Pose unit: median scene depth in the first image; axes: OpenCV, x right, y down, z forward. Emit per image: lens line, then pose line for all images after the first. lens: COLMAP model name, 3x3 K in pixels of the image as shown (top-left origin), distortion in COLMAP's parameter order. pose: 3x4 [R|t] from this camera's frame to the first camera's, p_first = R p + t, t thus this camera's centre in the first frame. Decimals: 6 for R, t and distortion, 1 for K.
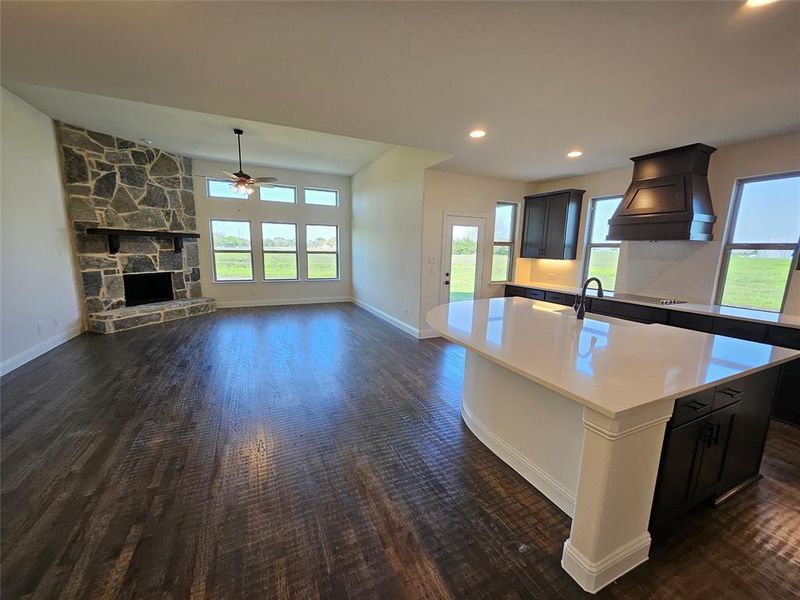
lens RADIAL K [[312.6, 0, 399.8], [0, 312.6, 303.0], [0, 0, 1]] dist [-0.001152, 0.000200]
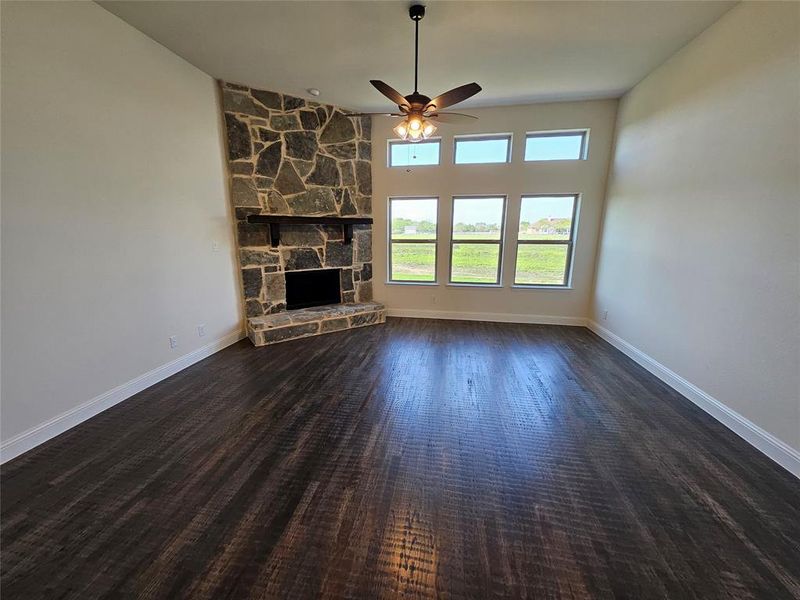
lens RADIAL K [[312.6, 0, 393.2], [0, 312.6, 299.4], [0, 0, 1]] dist [-0.001152, 0.000200]
pose [[0.808370, 0.105806, -0.579088, -0.170757], [-0.085929, 0.994387, 0.061734, -0.089717], [0.582369, -0.000144, 0.812925, 0.477596]]
